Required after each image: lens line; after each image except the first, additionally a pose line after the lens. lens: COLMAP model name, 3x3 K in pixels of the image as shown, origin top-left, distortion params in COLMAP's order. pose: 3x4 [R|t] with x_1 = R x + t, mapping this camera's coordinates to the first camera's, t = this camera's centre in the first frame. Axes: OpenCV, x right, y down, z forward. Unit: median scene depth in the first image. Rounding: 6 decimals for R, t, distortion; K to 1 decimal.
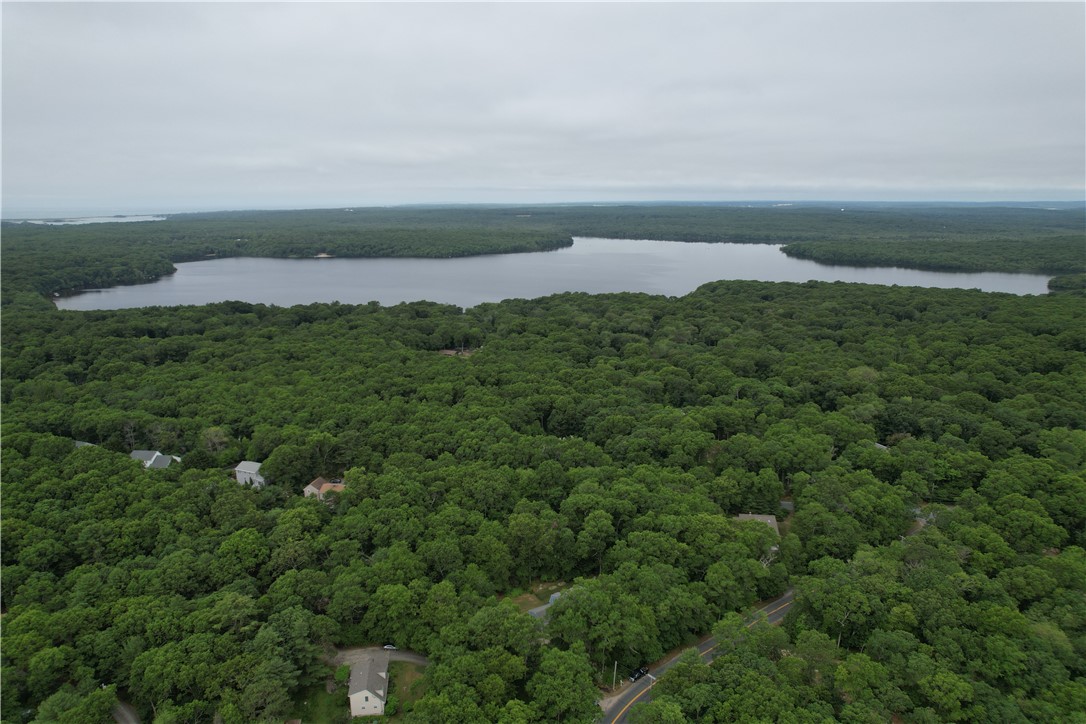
lens RADIAL K [[691.9, 0, 544.9], [0, 691.9, 362.7], [0, 0, 1]] dist [-0.065888, 0.058553]
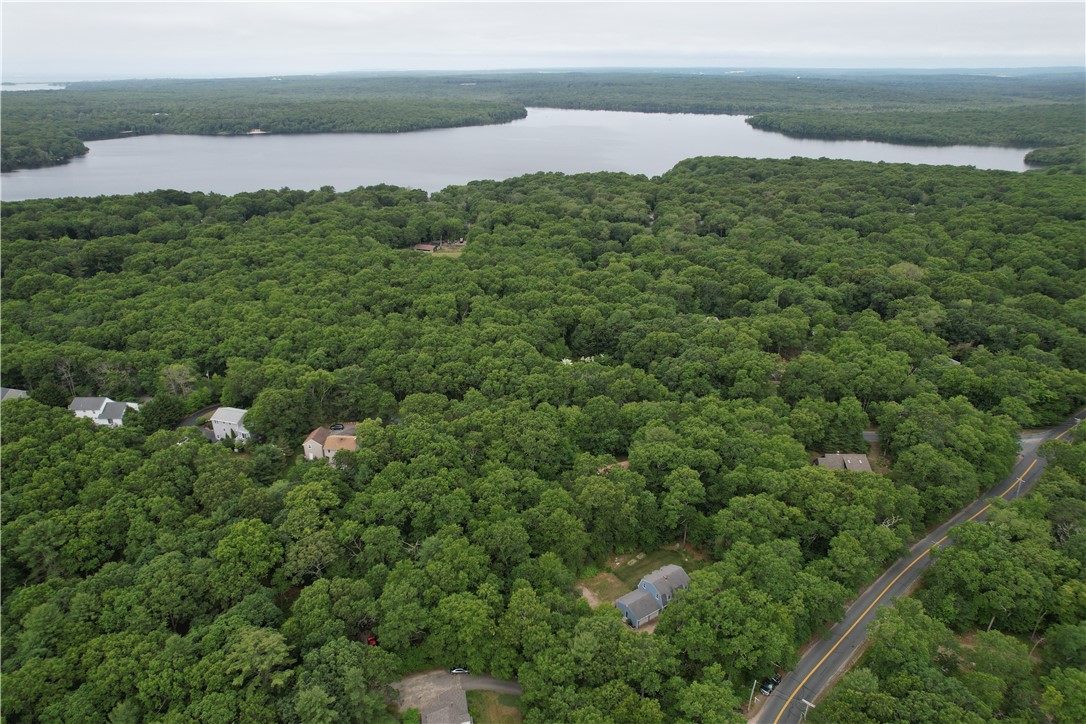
lens RADIAL K [[691.9, 0, 545.1], [0, 691.9, 362.3], [0, 0, 1]] dist [-0.065888, 0.058553]
pose [[0.996698, -0.031268, 0.074939, -0.101256], [0.017637, 0.984218, 0.176080, -0.039506], [-0.079262, -0.174177, 0.981519, 0.161671]]
